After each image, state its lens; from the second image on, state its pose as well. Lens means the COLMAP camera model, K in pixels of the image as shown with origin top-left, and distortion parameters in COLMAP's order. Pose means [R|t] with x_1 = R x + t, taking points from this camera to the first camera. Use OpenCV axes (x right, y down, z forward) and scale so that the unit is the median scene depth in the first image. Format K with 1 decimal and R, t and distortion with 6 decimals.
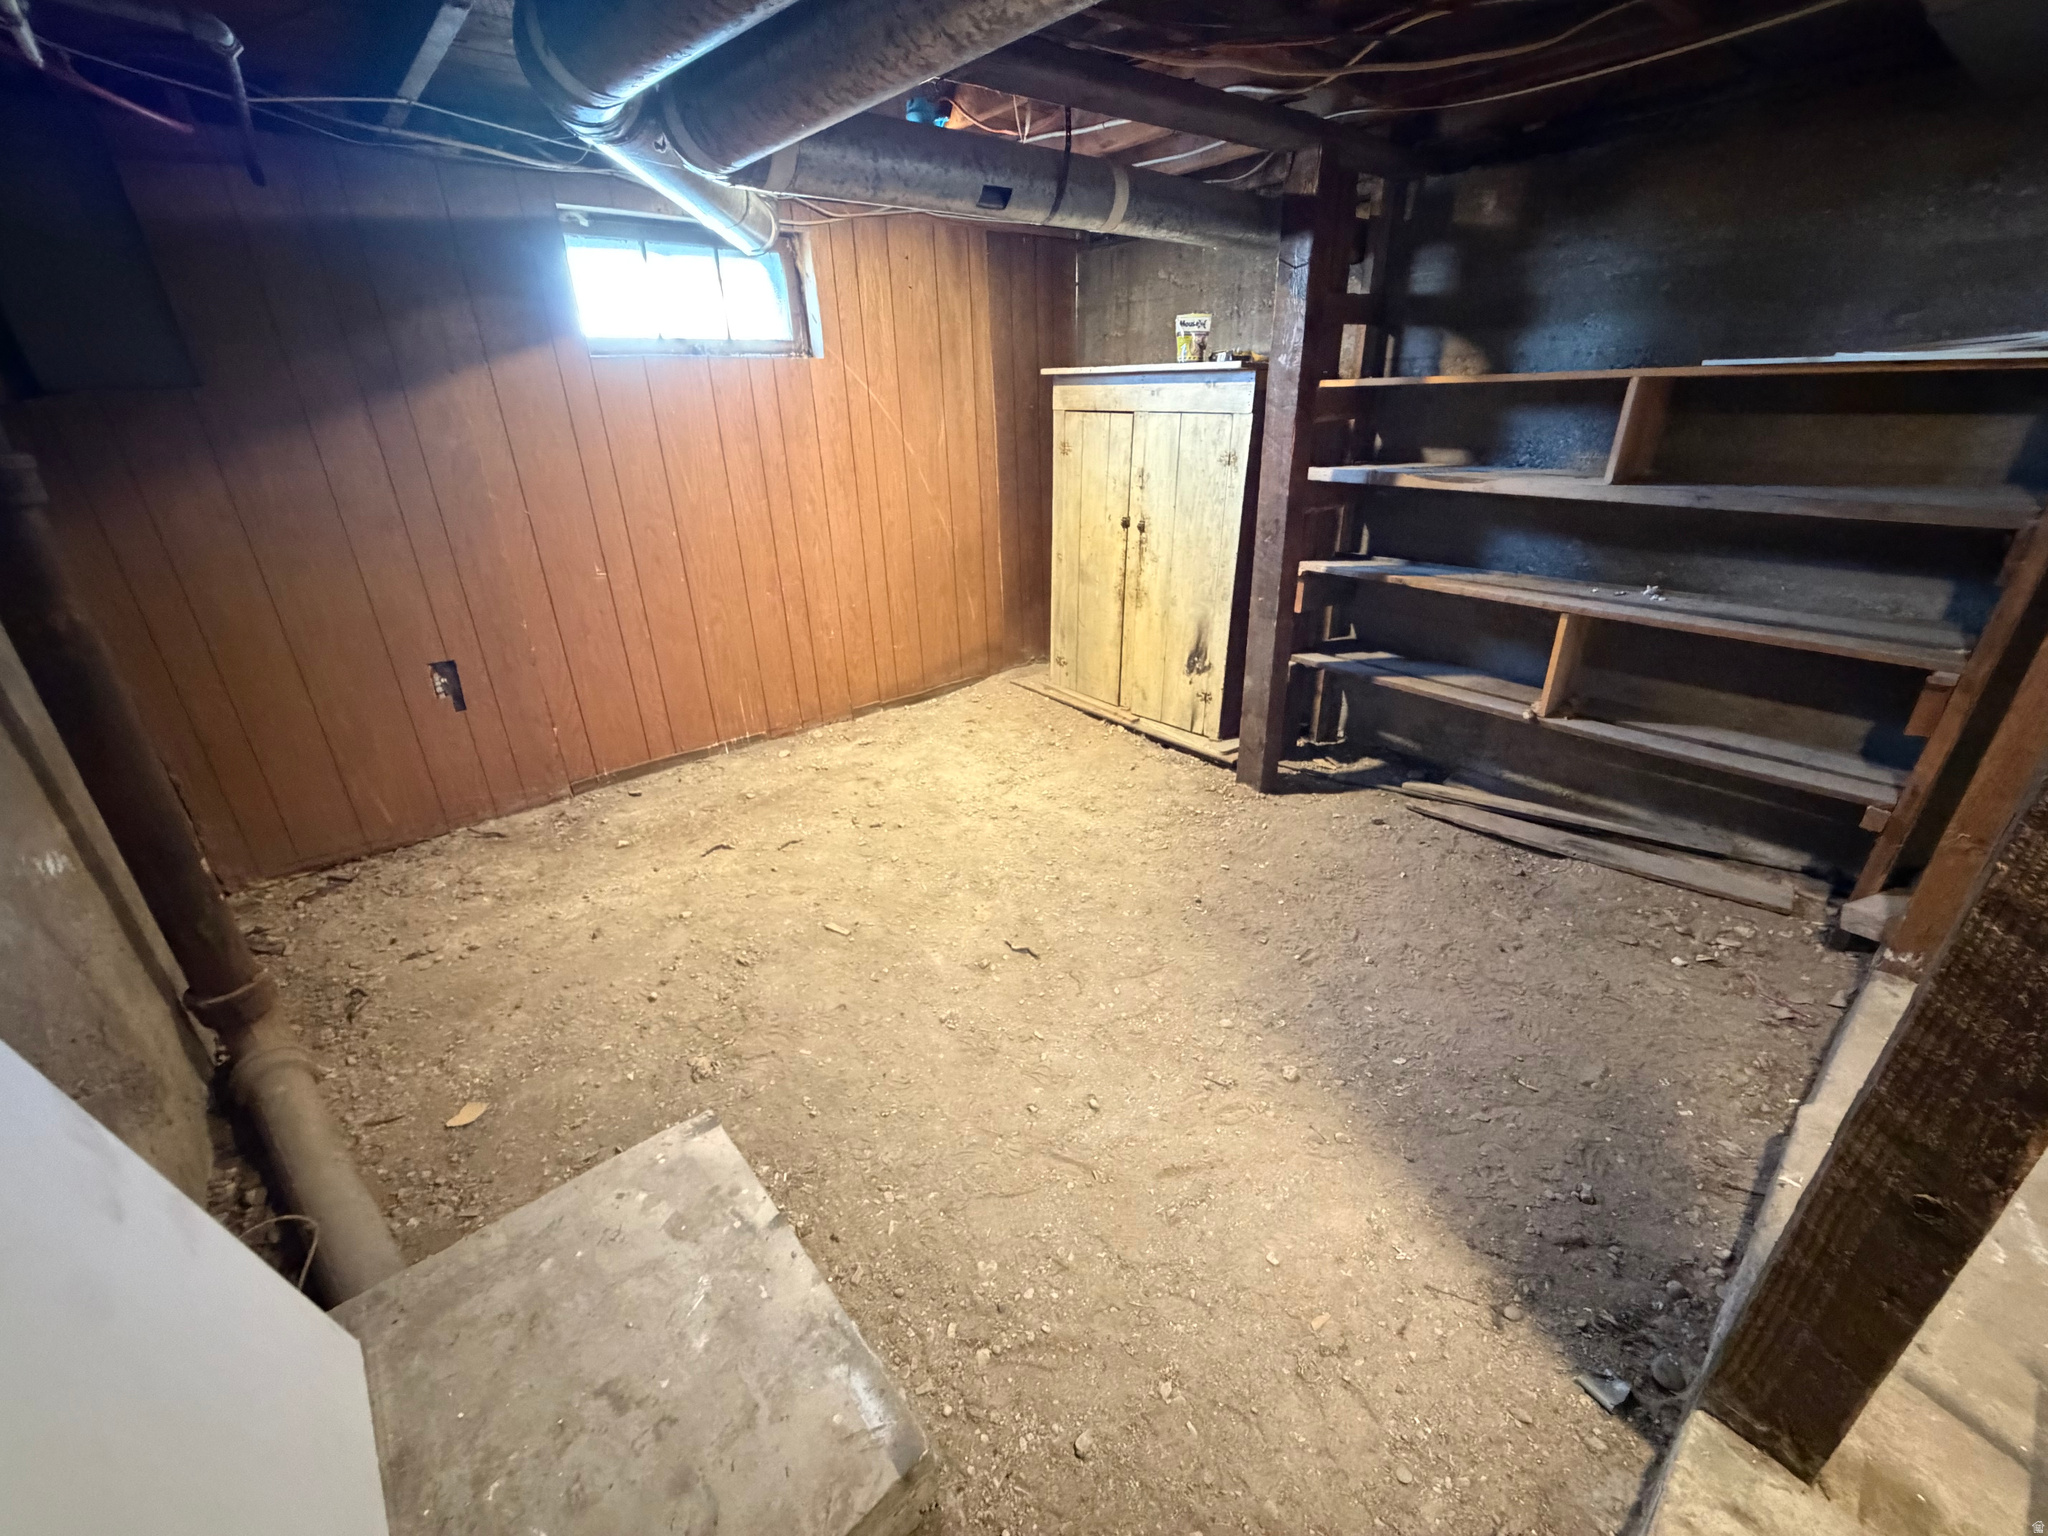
lens RADIAL K [[815.9, 0, 1021.5], [0, 815.9, 766.1], [0, 0, 1]] dist [0.003327, -0.000628]
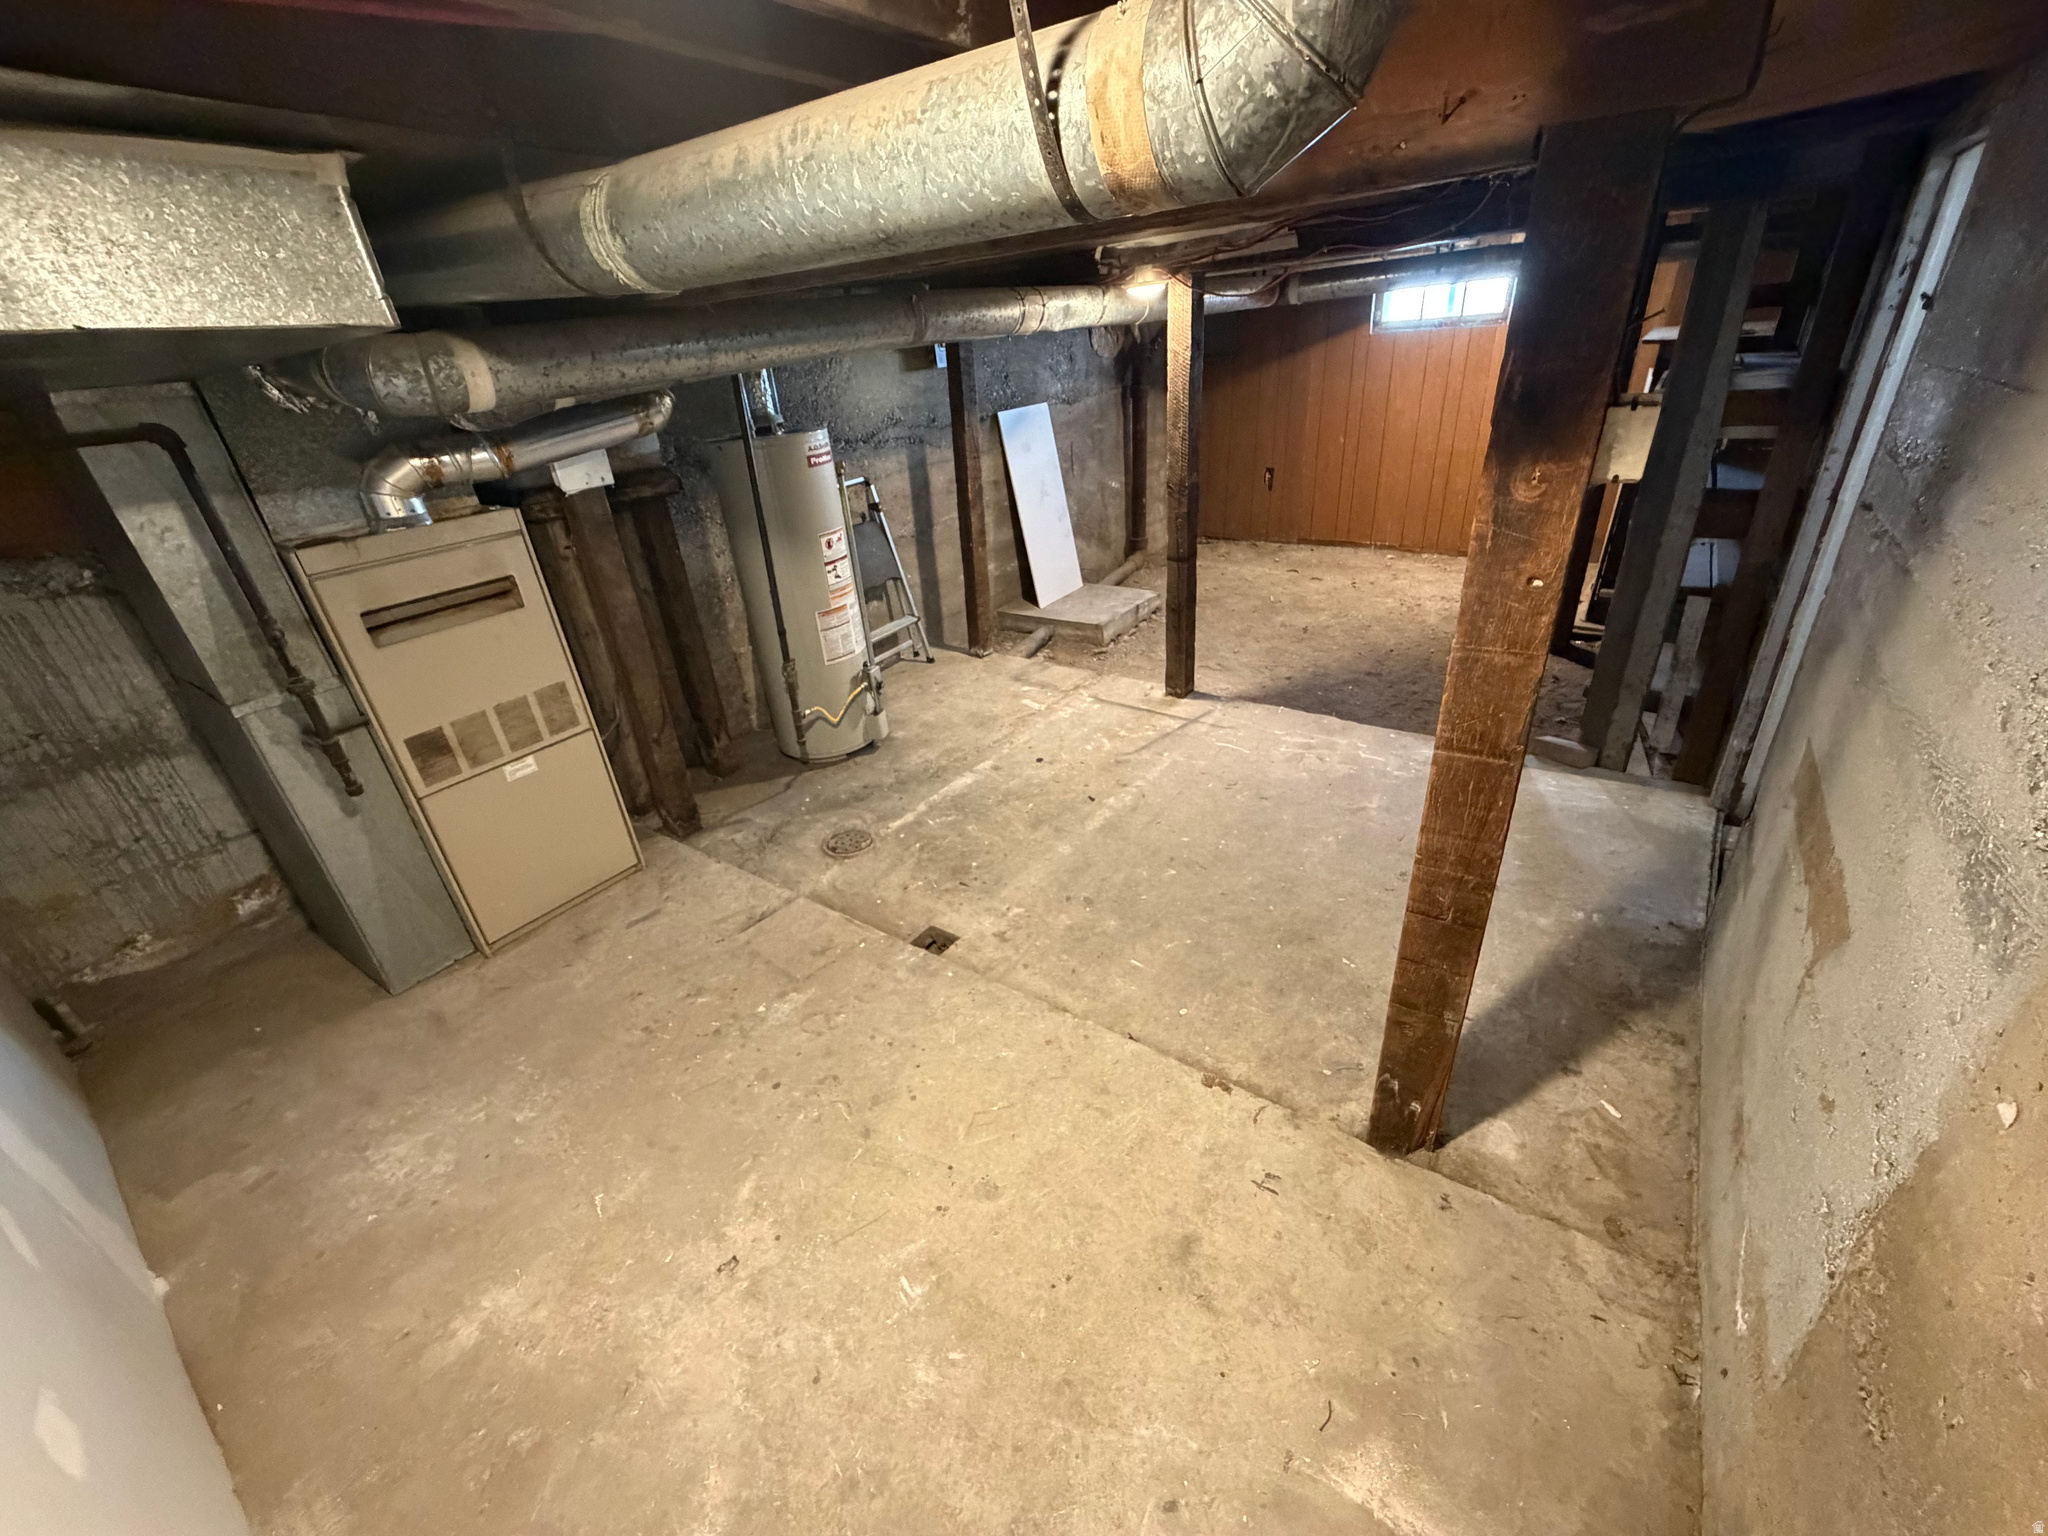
lens RADIAL K [[815.9, 0, 1021.2], [0, 815.9, 768.5], [0, 0, 1]] dist [0.003327, -0.000628]
pose [[0.232226, 0.461755, -0.856069, 1.470935], [-0.336718, 0.863874, 0.374623, -0.014818], [0.912520, 0.201257, 0.356095, -0.328999]]
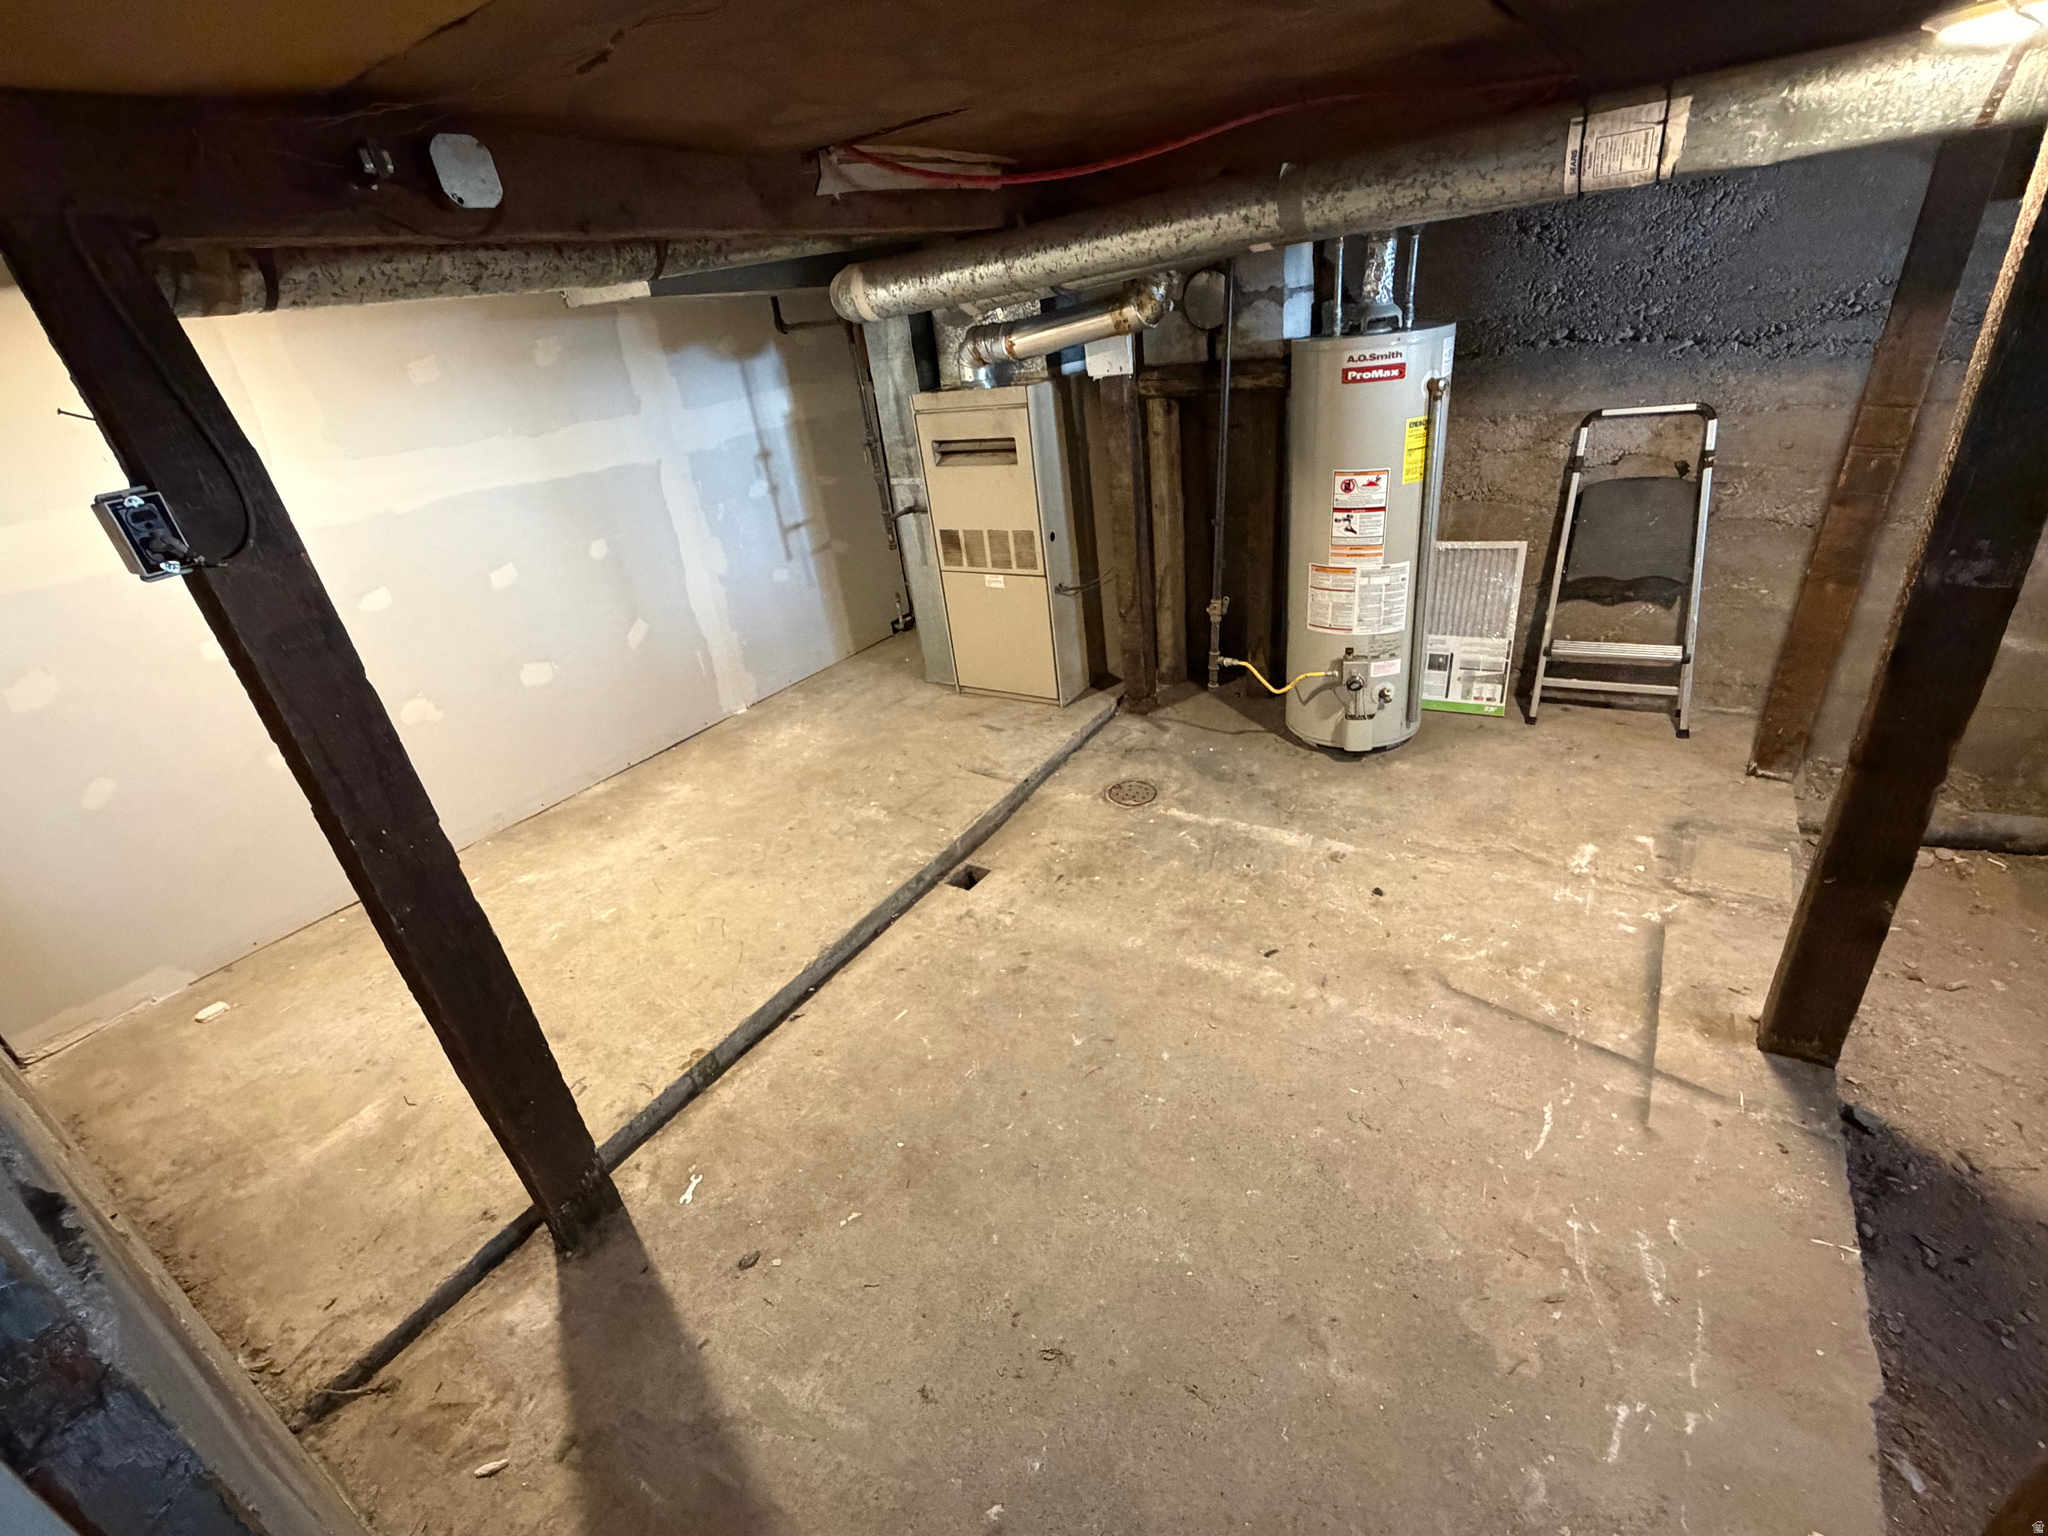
lens RADIAL K [[904.4, 0, 1024.9], [0, 904.4, 771.3], [0, 0, 1]] dist [0.000282, -0.000132]
pose [[-0.948916, 0.253322, -0.188113, 0.866138], [0.012194, 0.625178, 0.780387, -0.343998], [0.315293, 0.738228, -0.596331, 0.478420]]
